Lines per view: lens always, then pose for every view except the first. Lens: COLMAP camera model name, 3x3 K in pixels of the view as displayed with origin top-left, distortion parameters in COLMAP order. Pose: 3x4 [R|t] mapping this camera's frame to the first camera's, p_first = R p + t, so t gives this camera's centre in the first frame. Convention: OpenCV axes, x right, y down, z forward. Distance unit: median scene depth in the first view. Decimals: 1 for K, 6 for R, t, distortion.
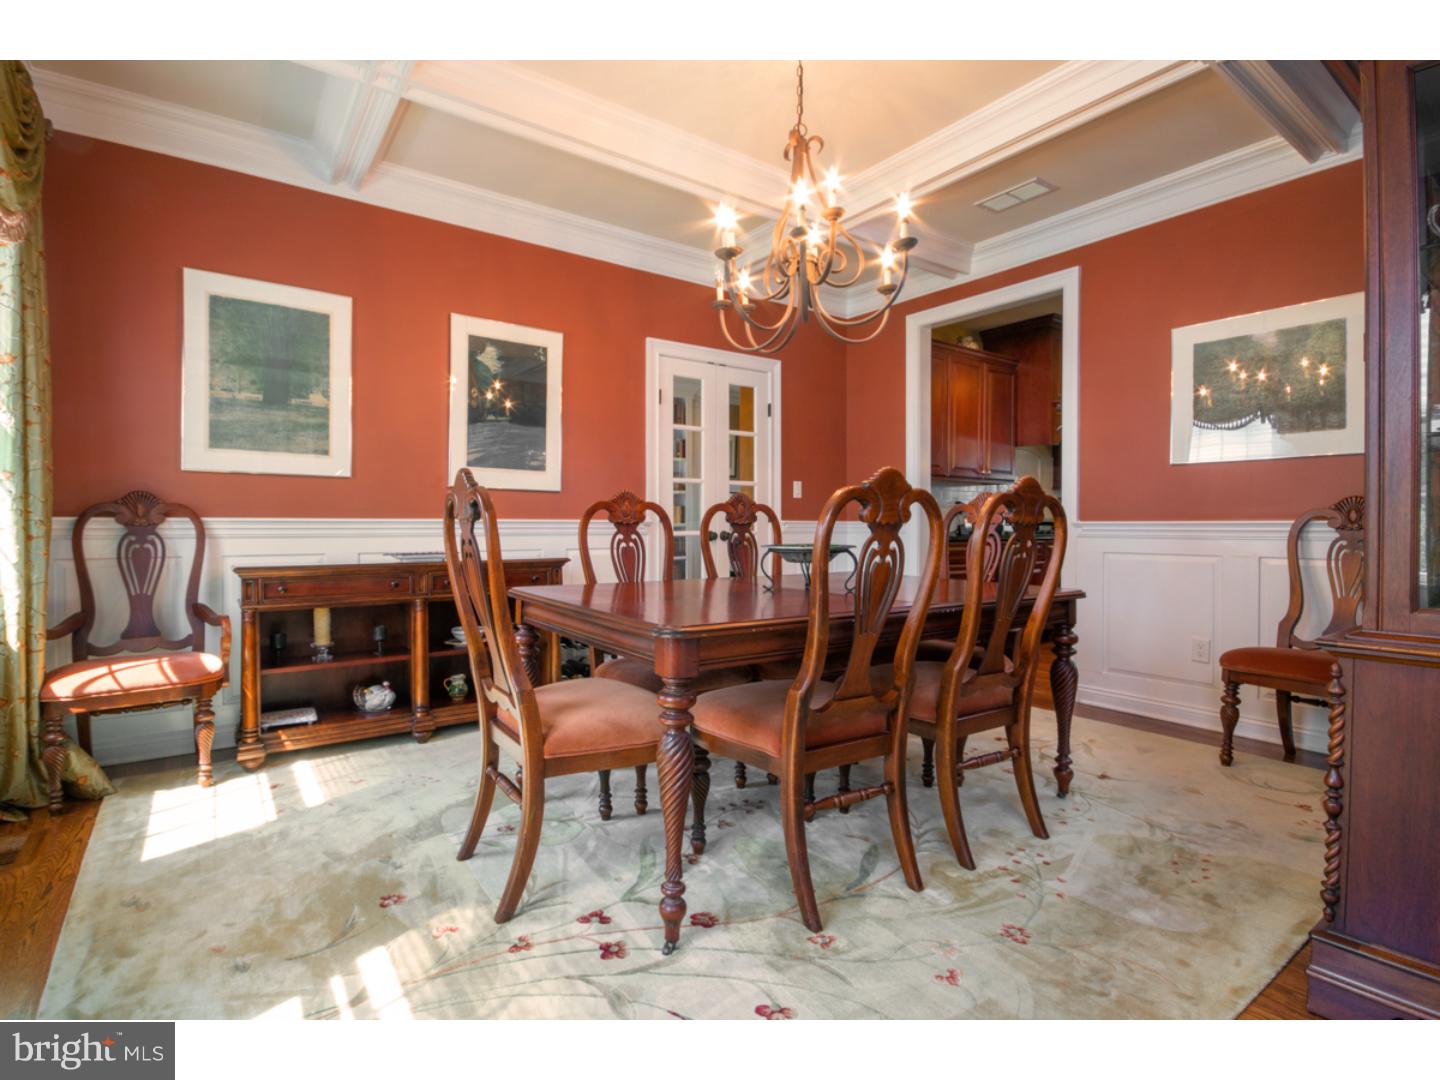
lens RADIAL K [[707.7, 0, 720.0], [0, 707.7, 540.0], [0, 0, 1]] dist [-0.001989, -0.001511]
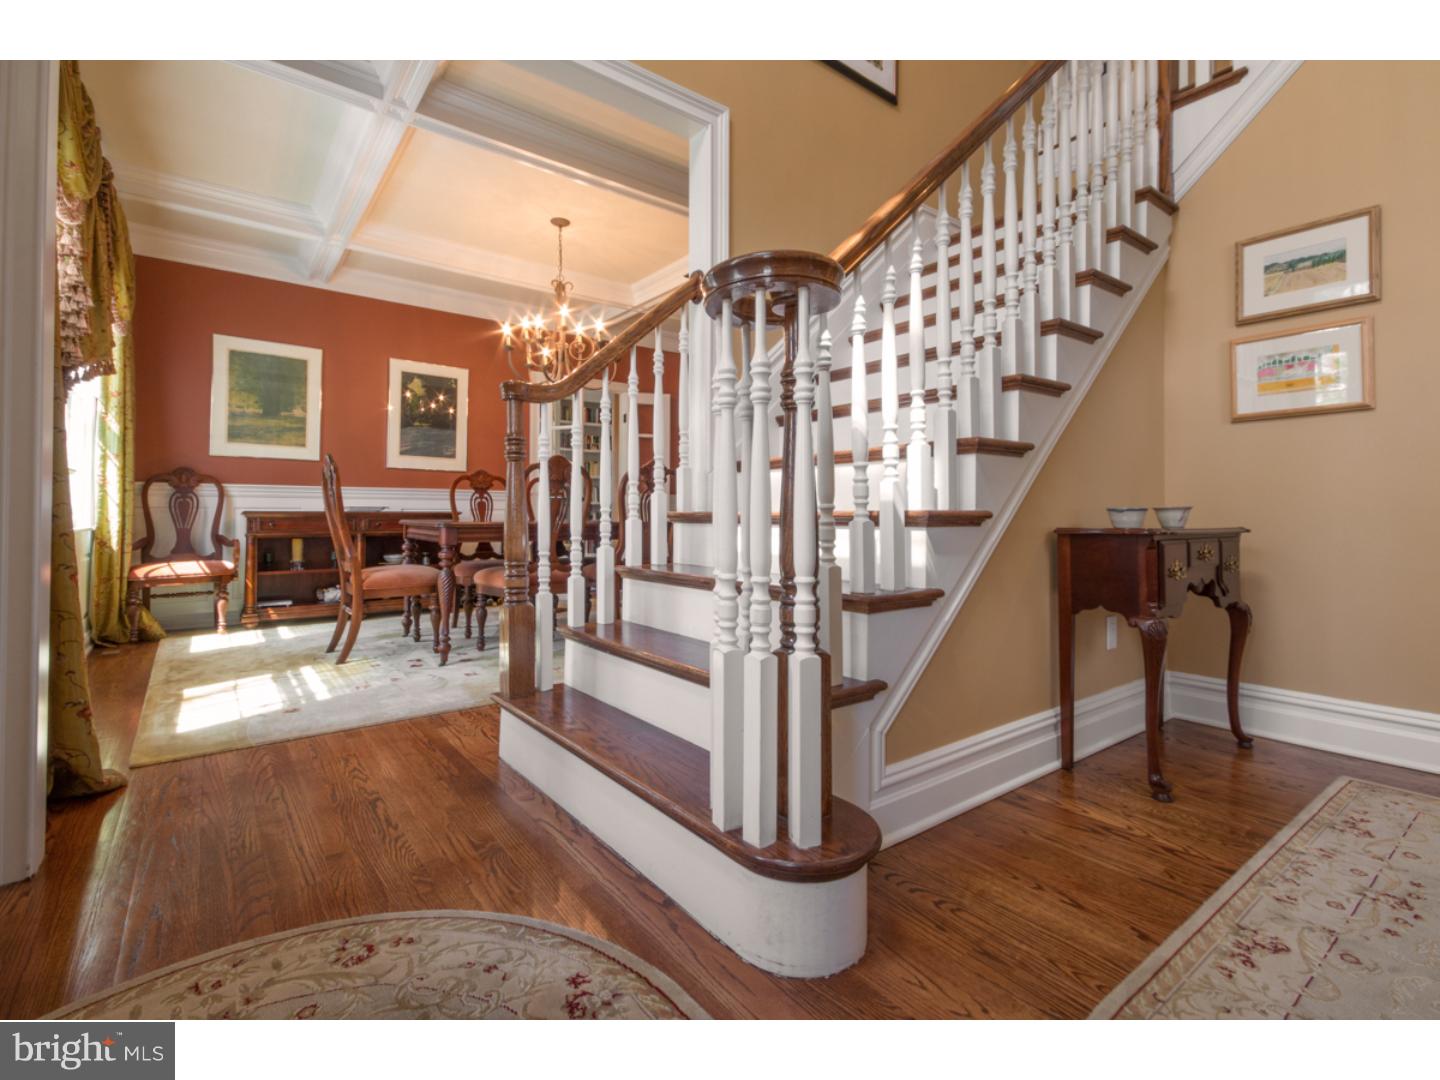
lens RADIAL K [[678.3, 0, 766.0], [0, 678.3, 512.1], [0, 0, 1]] dist [0.013162, 0.000549]
pose [[0.998571, 0.002399, 0.053390, 0.464486], [-0.001015, 0.999663, -0.025924, 0.076518], [-0.053434, 0.025832, 0.998237, -0.682113]]
